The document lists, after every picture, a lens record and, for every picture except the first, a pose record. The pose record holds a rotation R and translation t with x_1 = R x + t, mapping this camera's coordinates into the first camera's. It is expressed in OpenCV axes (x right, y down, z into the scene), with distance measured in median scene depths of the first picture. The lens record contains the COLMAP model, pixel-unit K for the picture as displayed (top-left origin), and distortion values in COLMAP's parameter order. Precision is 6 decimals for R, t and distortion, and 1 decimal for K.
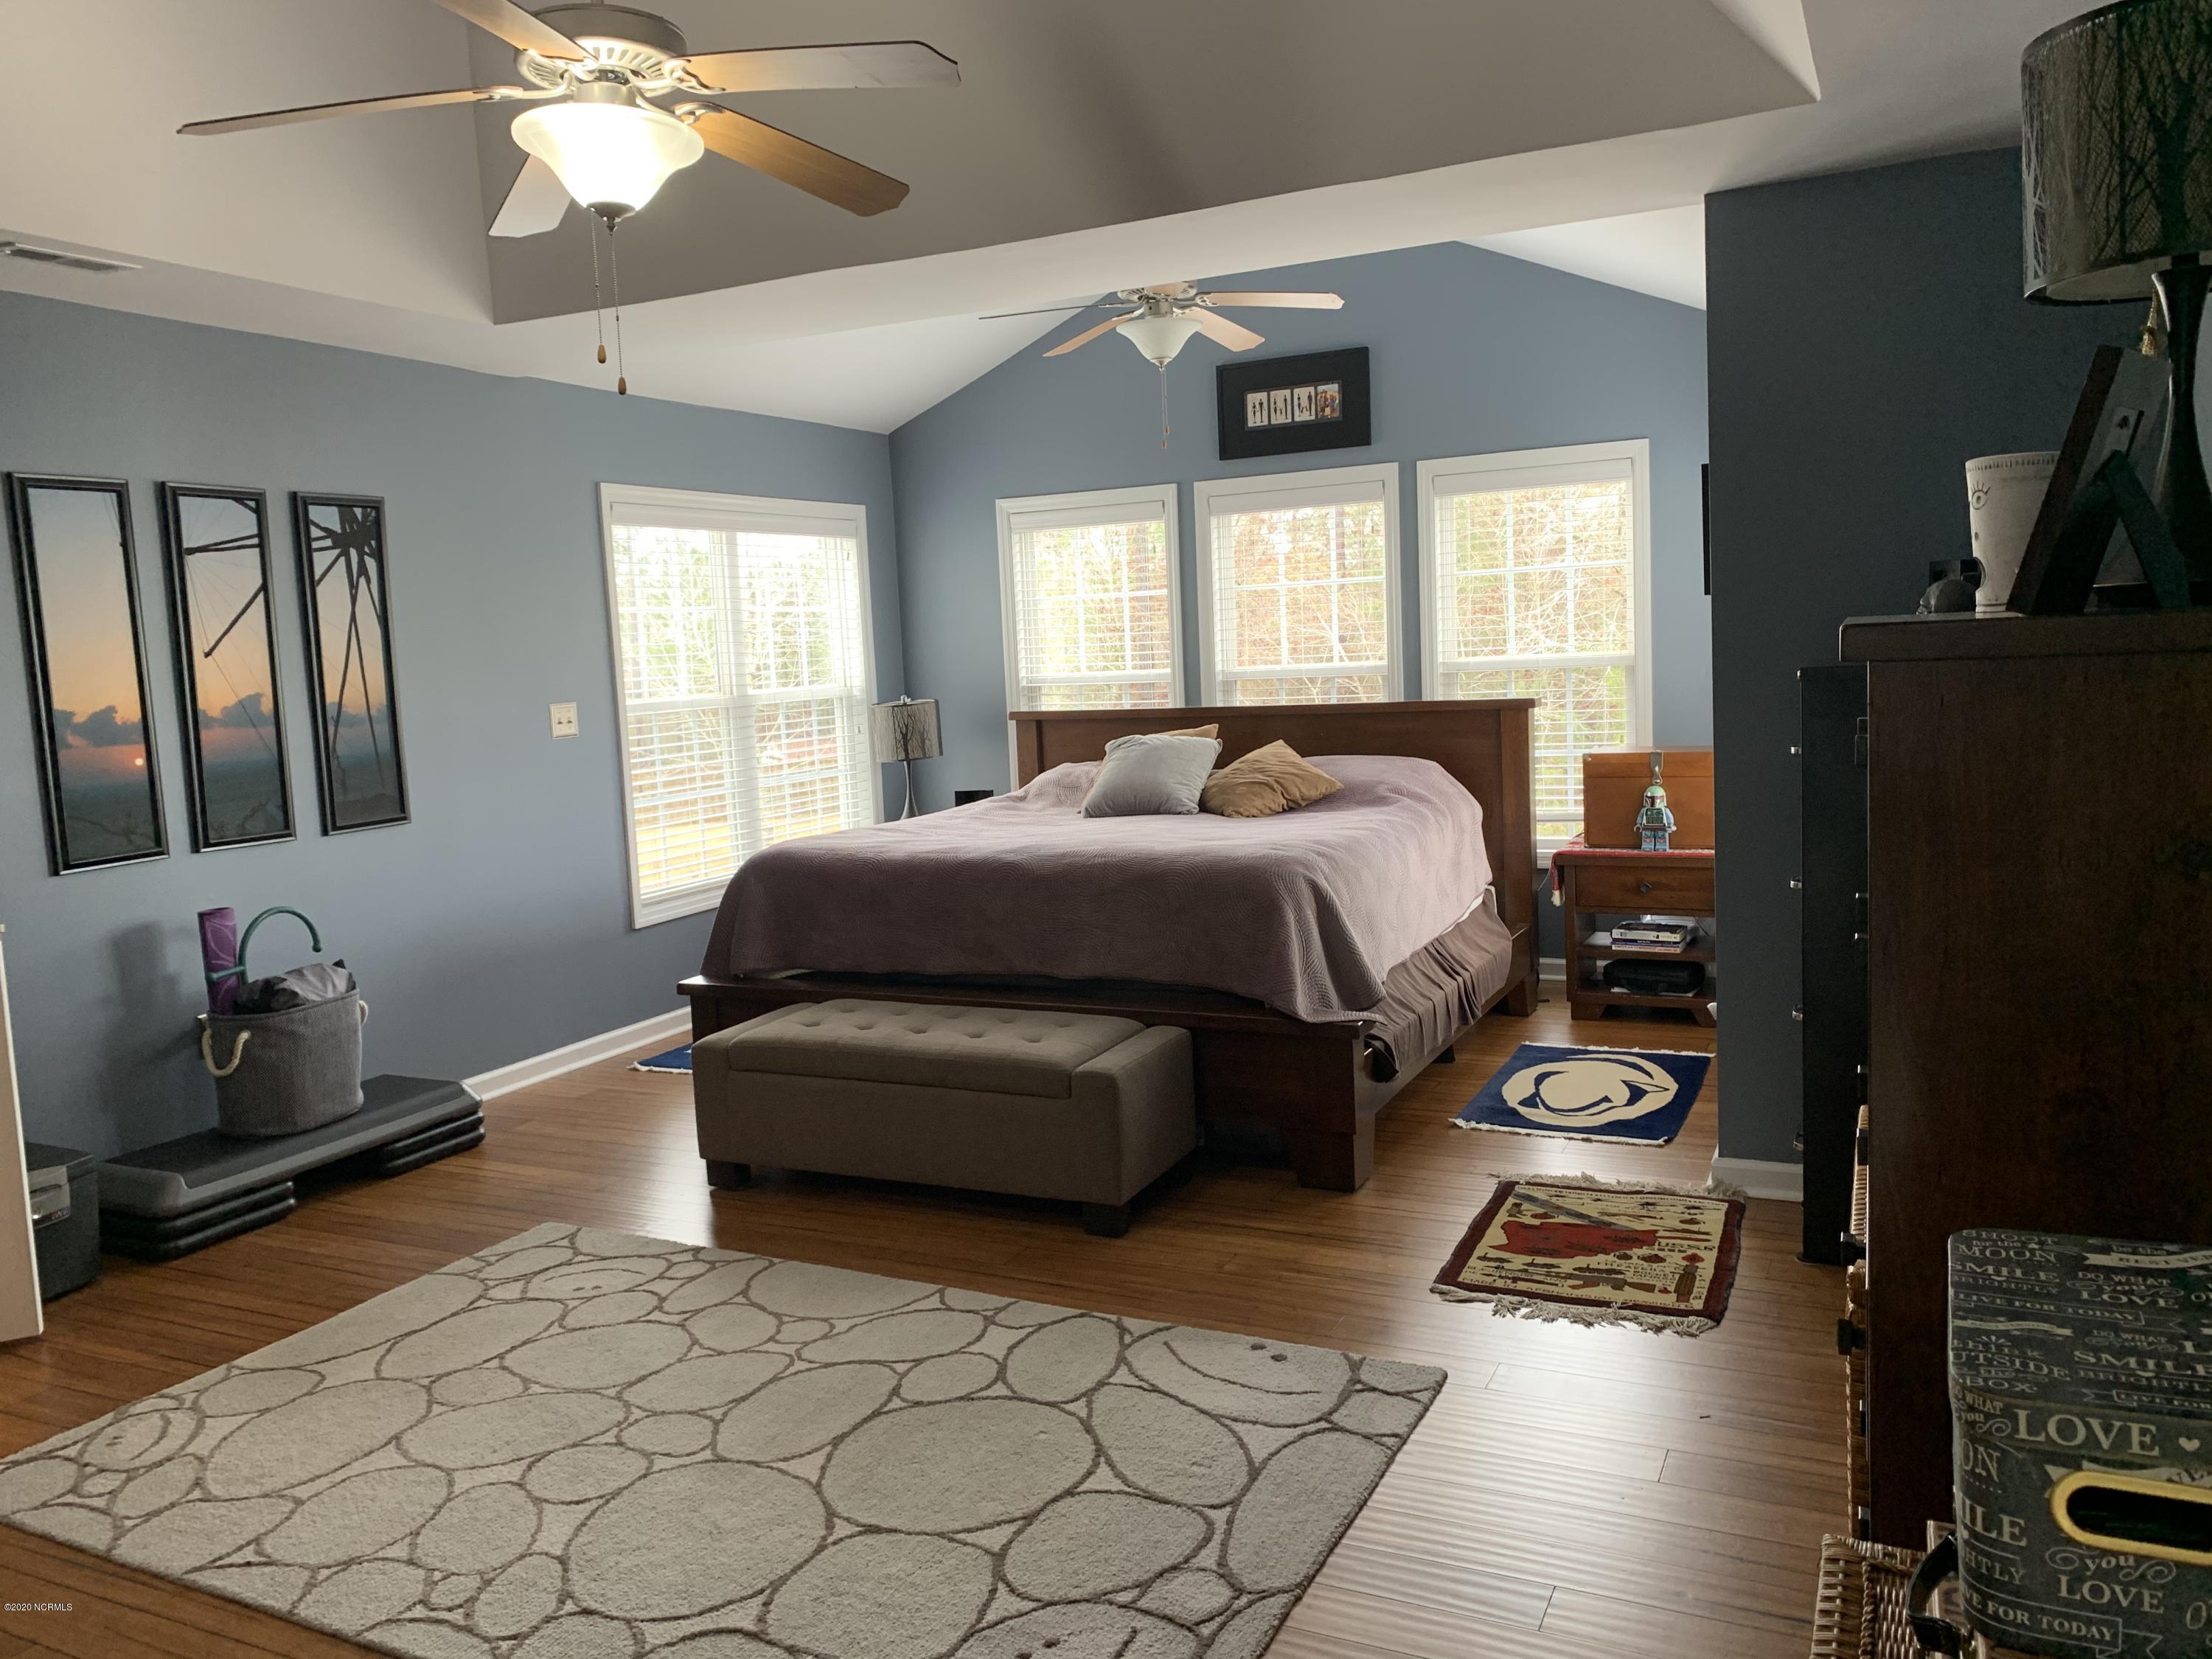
lens RADIAL K [[1699.8, 0, 1098.9], [0, 1699.8, 820.8], [0, 0, 1]] dist [0.045364, -0.100633]
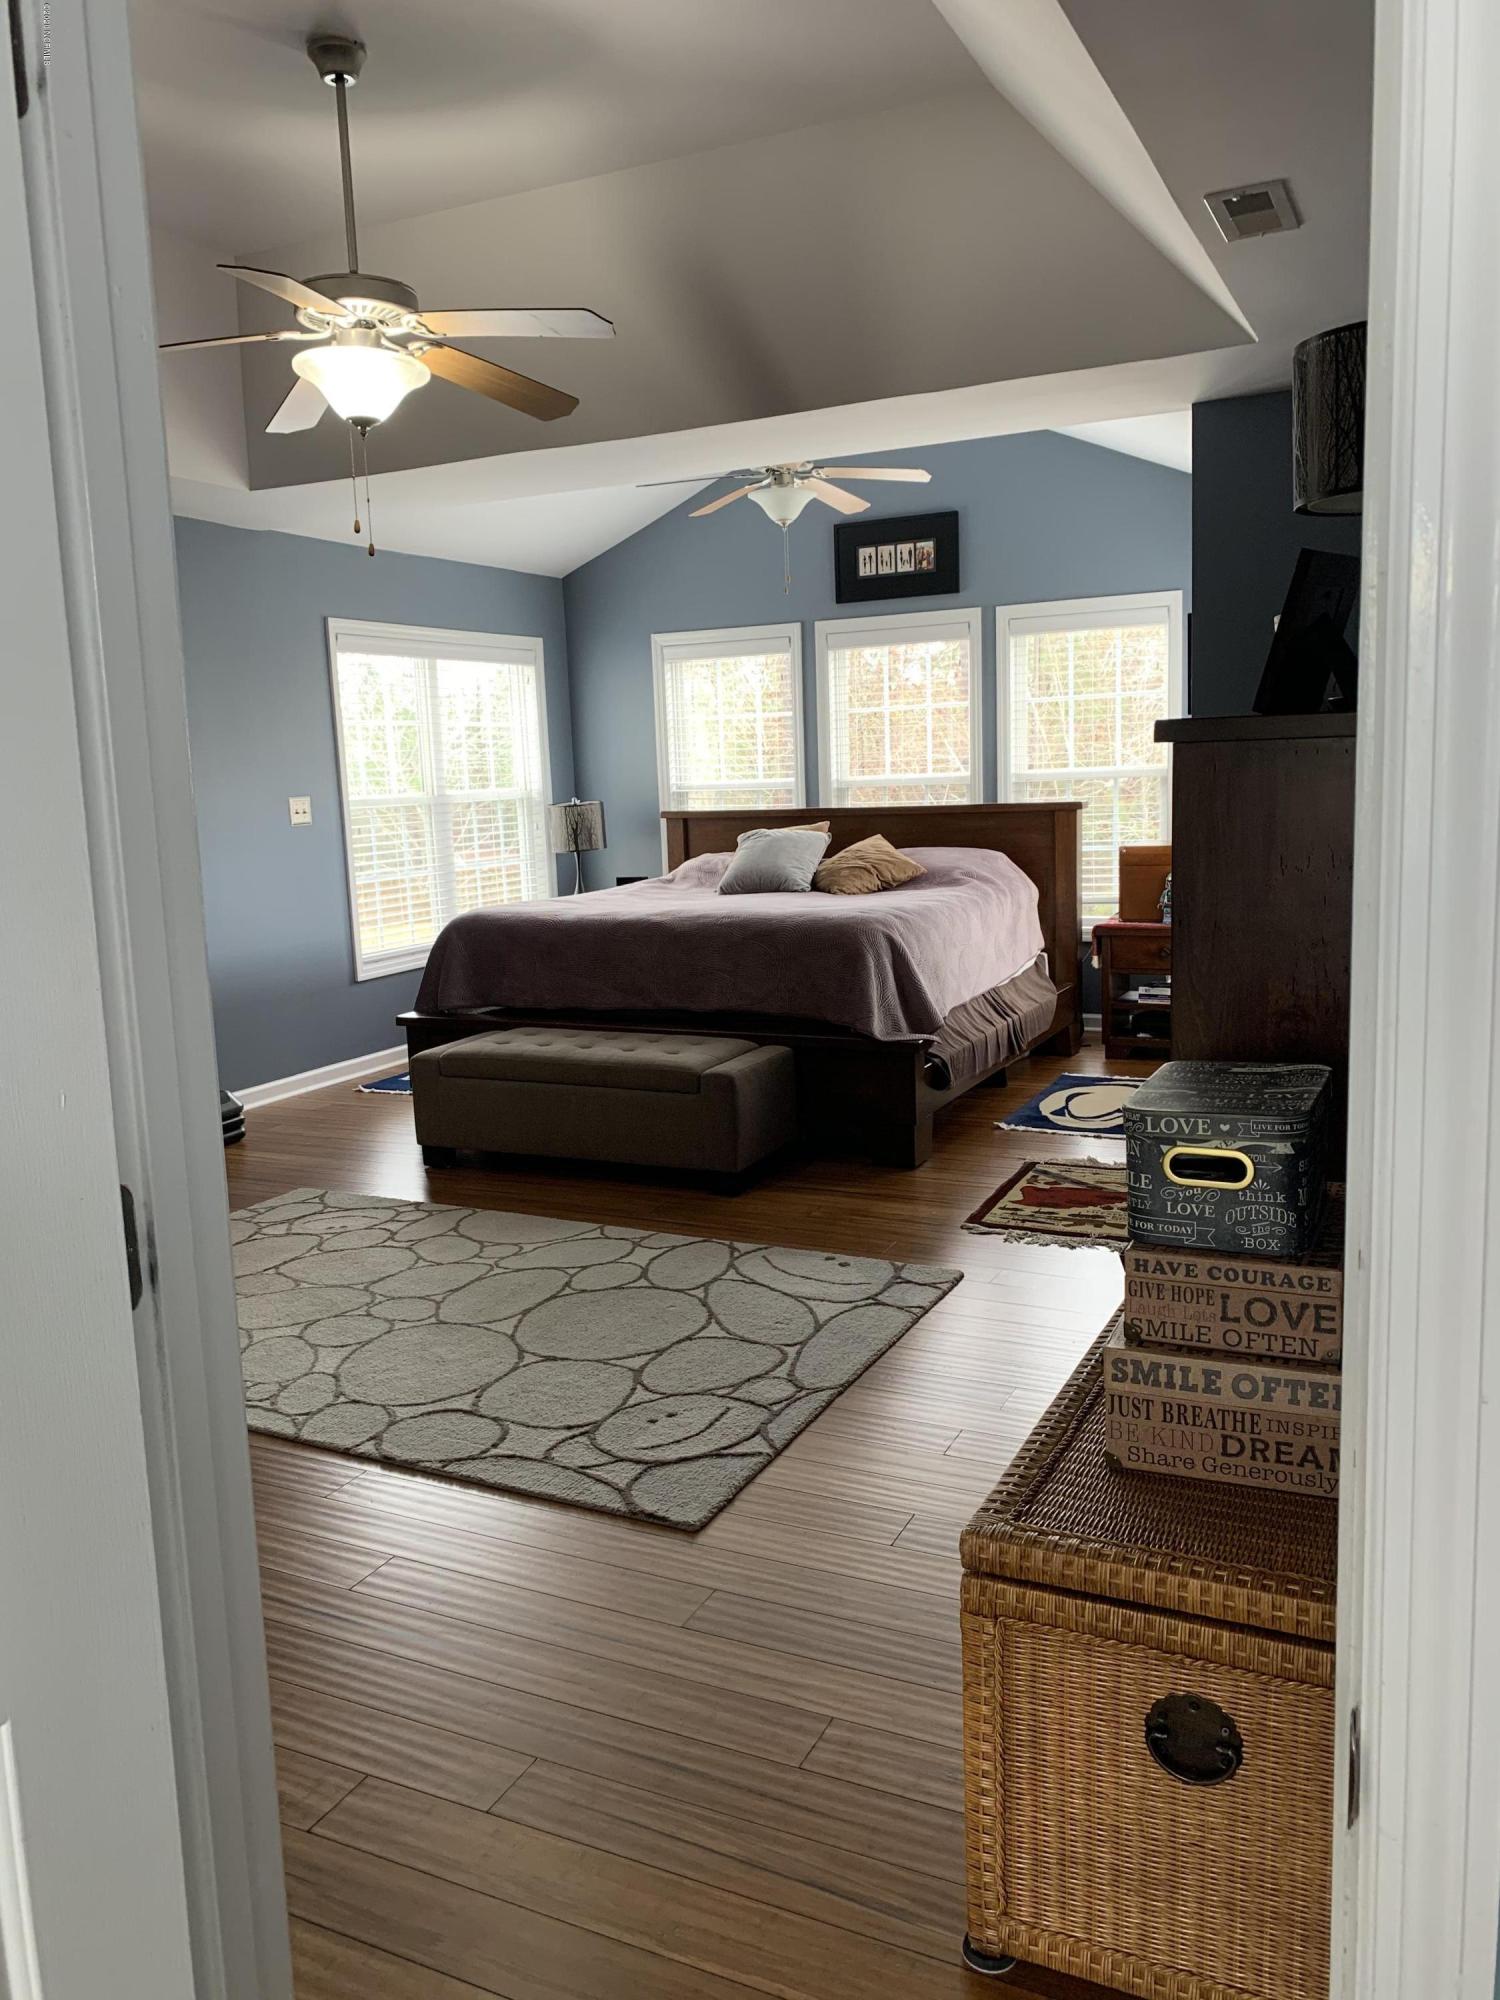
lens RADIAL K [[1531.3, 0, 763.4], [0, 1531.3, 1005.0], [0, 0, 1]] dist [0.086583, -0.222737]
pose [[0.999925, 0.008646, 0.008718, 0.019985], [-0.009068, 0.998730, 0.049568, 0.031360], [-0.008278, -0.049643, 0.998733, -0.172657]]
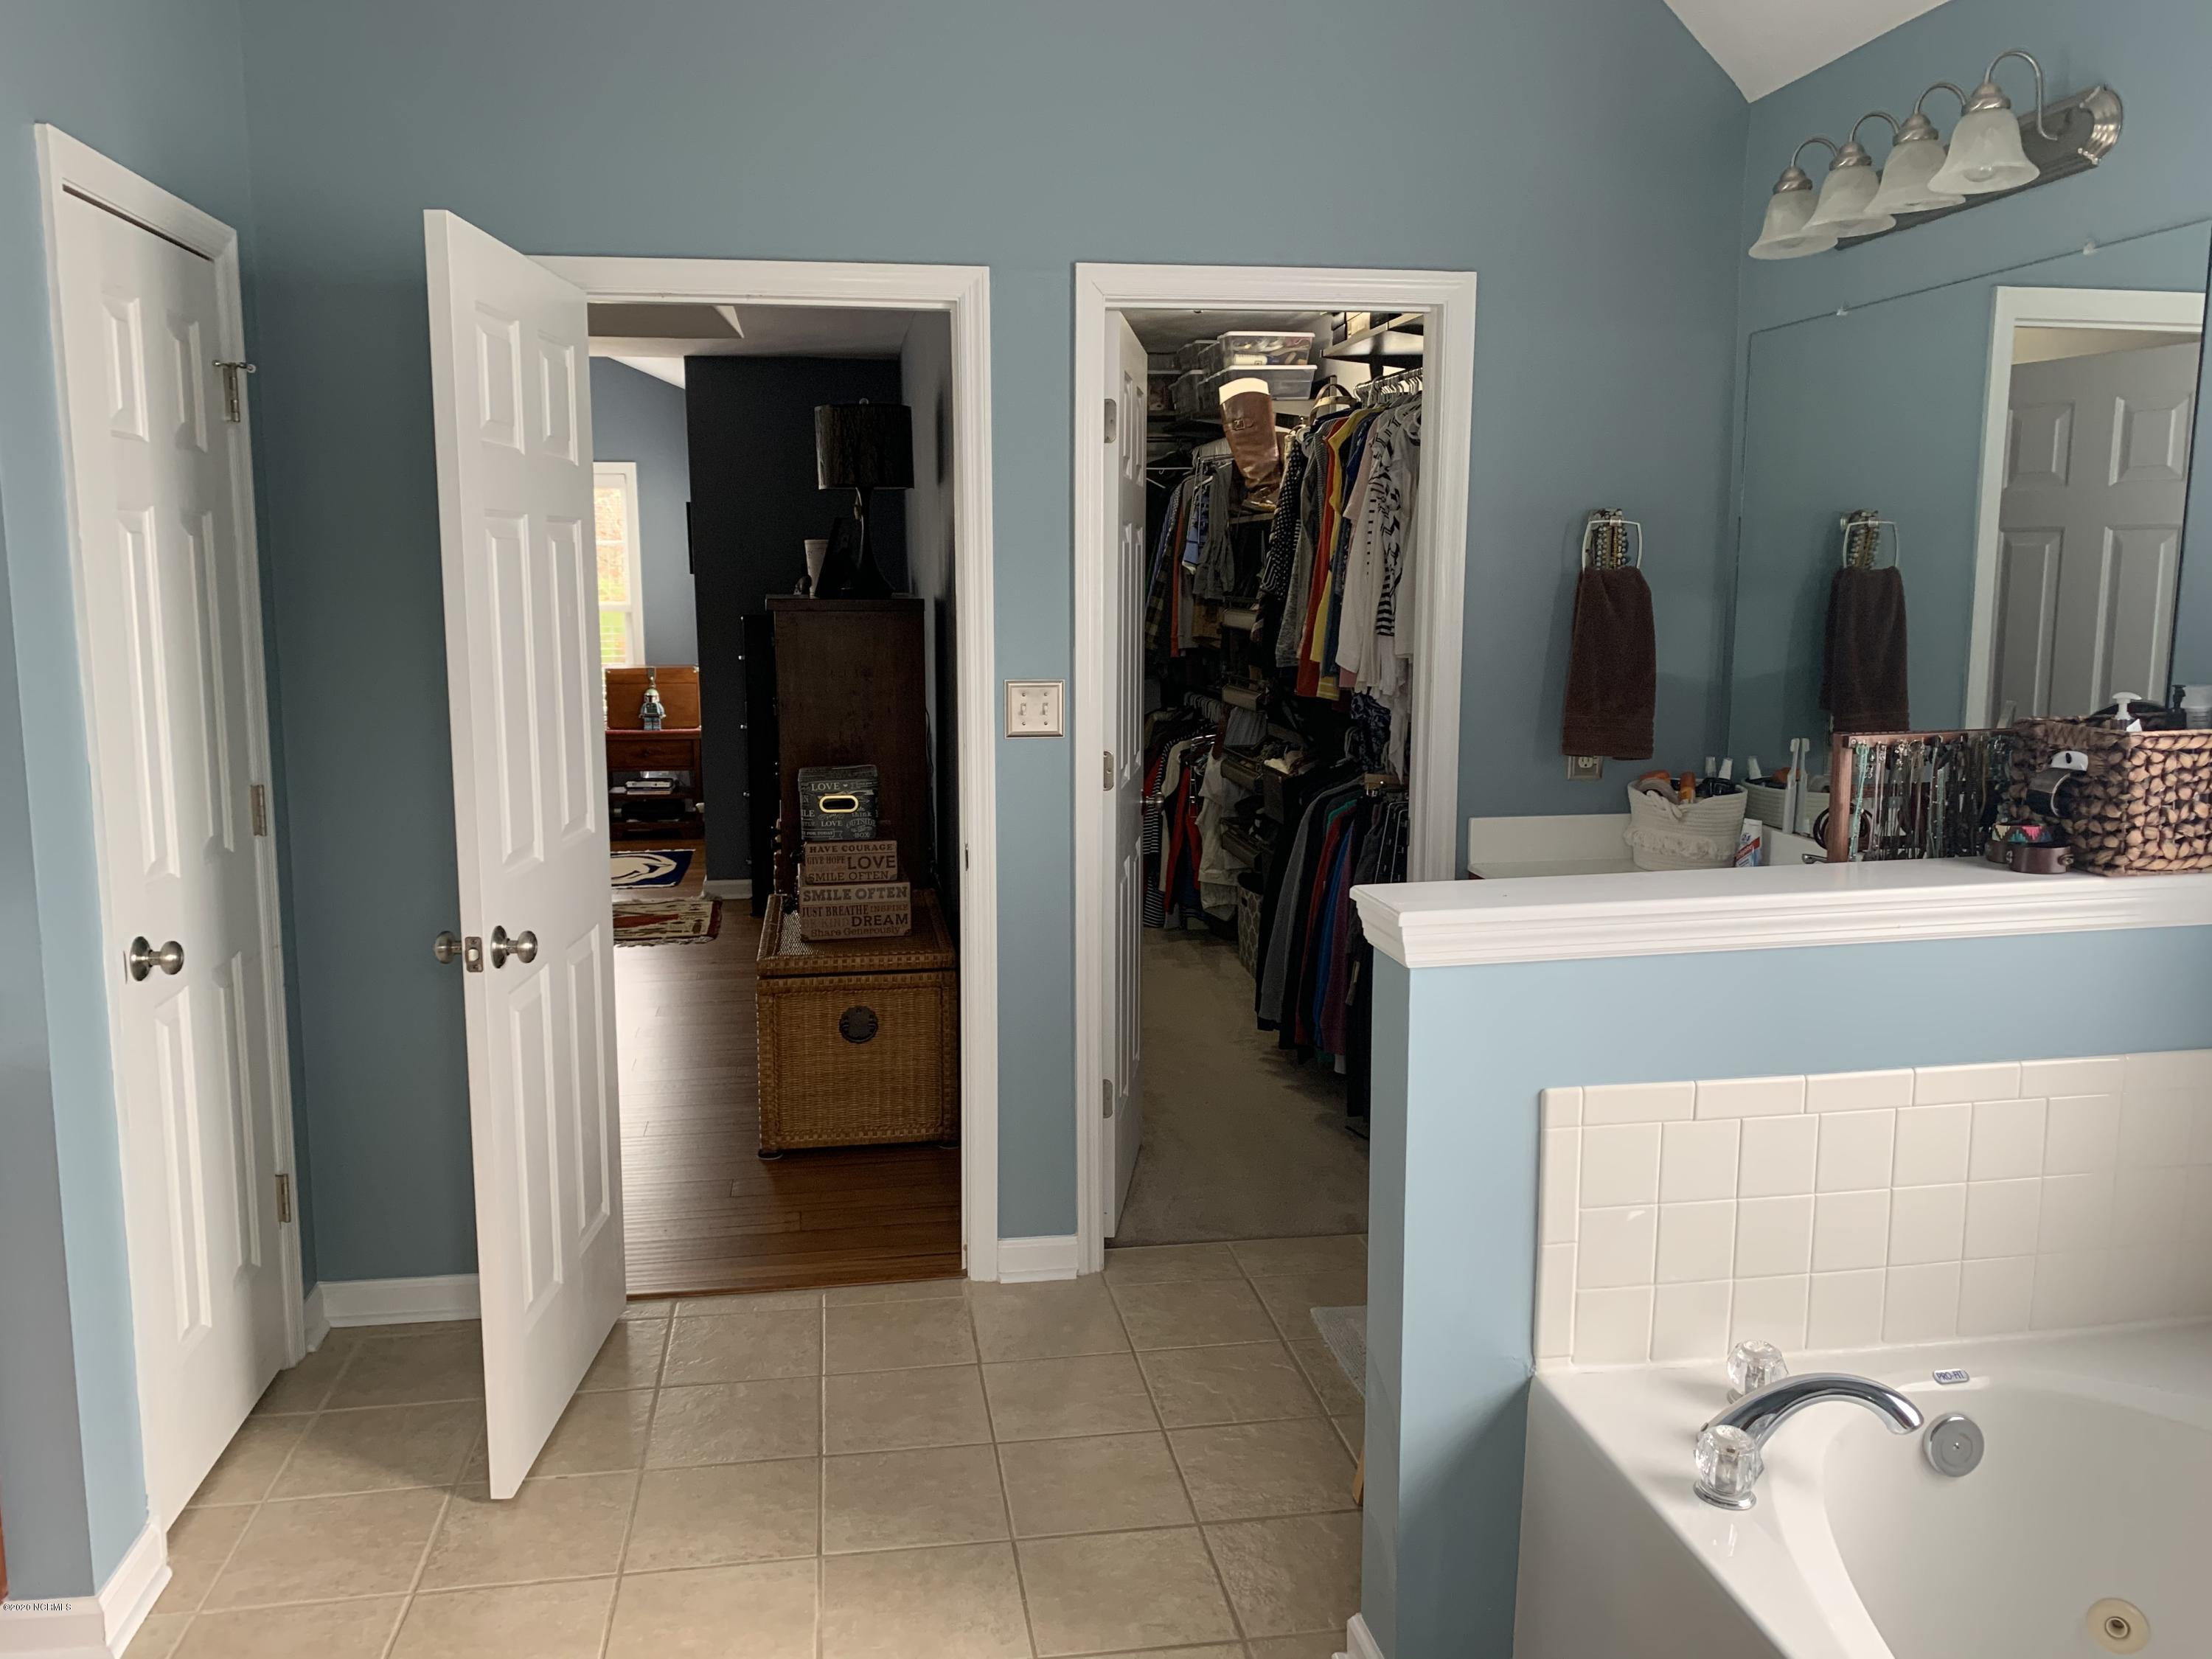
lens RADIAL K [[1671.3, 0, 1101.2], [0, 1671.3, 818.6], [0, 0, 1]] dist [0.076573, -0.094967]
pose [[0.818123, -0.040906, 0.573587, -0.306519], [0.023607, 0.999015, 0.037575, 0.067235], [-0.574559, -0.017201, 0.818283, -0.684740]]
